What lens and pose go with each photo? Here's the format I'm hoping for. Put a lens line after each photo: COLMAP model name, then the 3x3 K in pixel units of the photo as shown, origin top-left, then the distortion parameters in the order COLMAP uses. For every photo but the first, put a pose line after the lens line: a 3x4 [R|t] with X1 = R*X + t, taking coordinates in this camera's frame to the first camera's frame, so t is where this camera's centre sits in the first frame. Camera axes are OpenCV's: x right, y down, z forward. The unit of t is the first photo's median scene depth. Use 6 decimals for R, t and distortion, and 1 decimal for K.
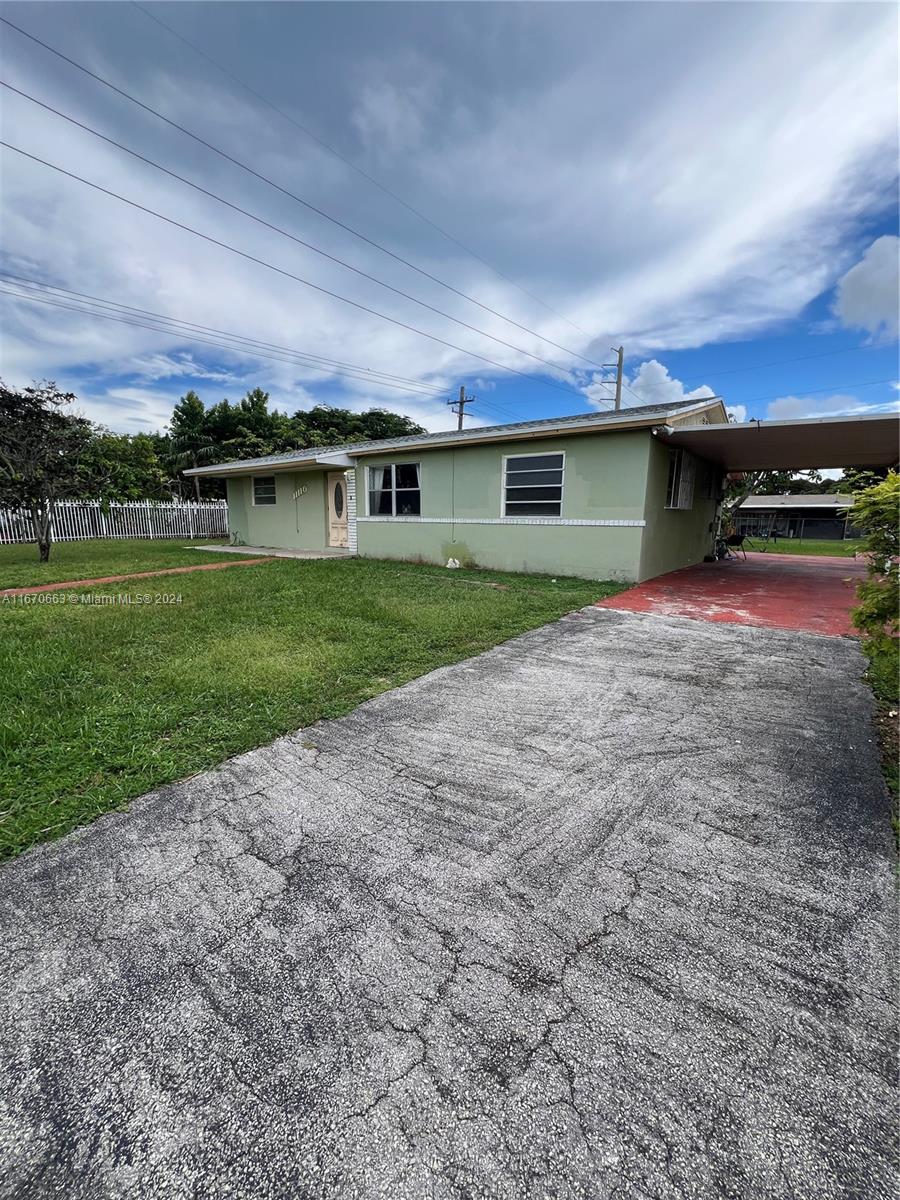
lens RADIAL K [[484.2, 0, 452.5], [0, 484.2, 593.3], [0, 0, 1]] dist [-0.004828, 0.000175]
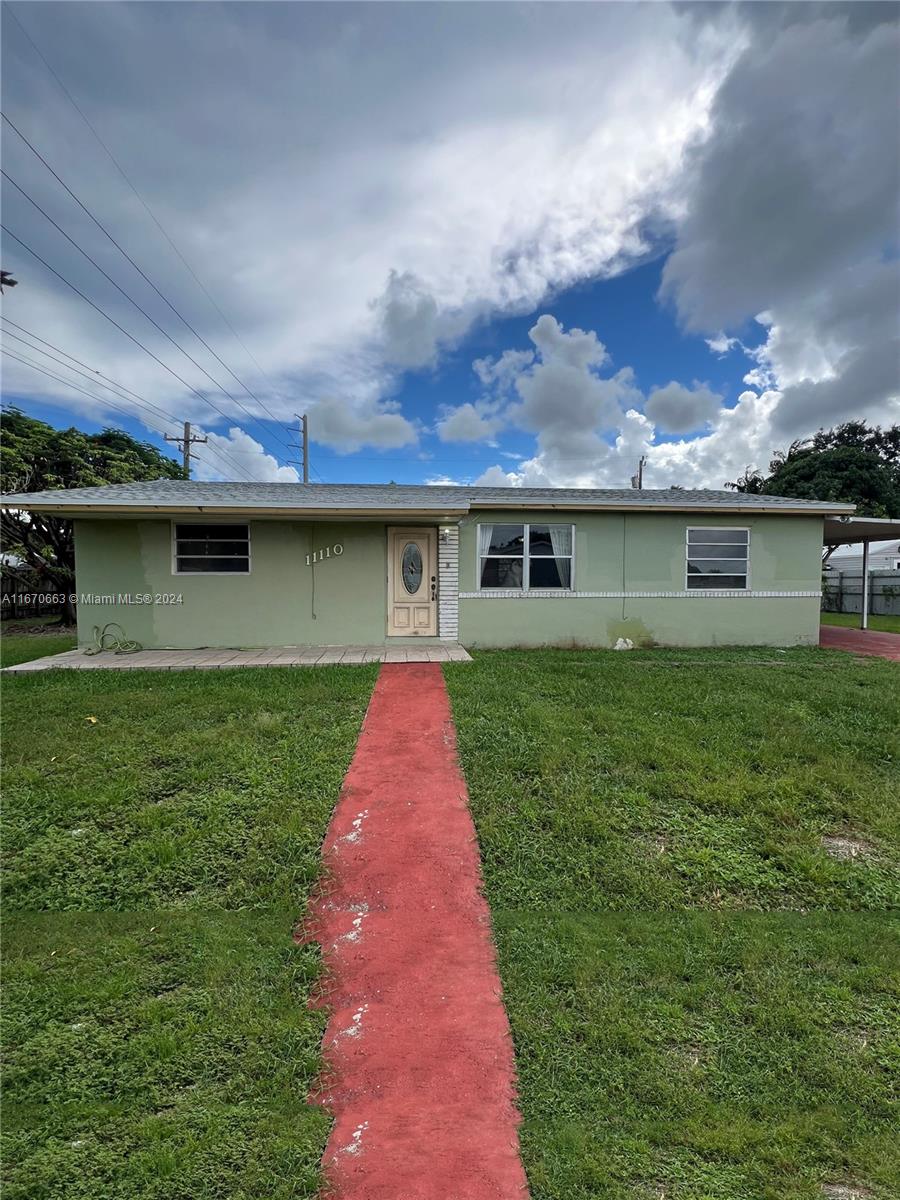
lens RADIAL K [[484.2, 0, 451.7], [0, 484.2, 607.4], [0, 0, 1]] dist [-0.004828, 0.000175]
pose [[0.719440, -0.051228, 0.692663, -0.770506], [0.113853, 0.992485, -0.044853, -0.117182], [-0.685160, 0.111130, 0.719865, 0.559917]]
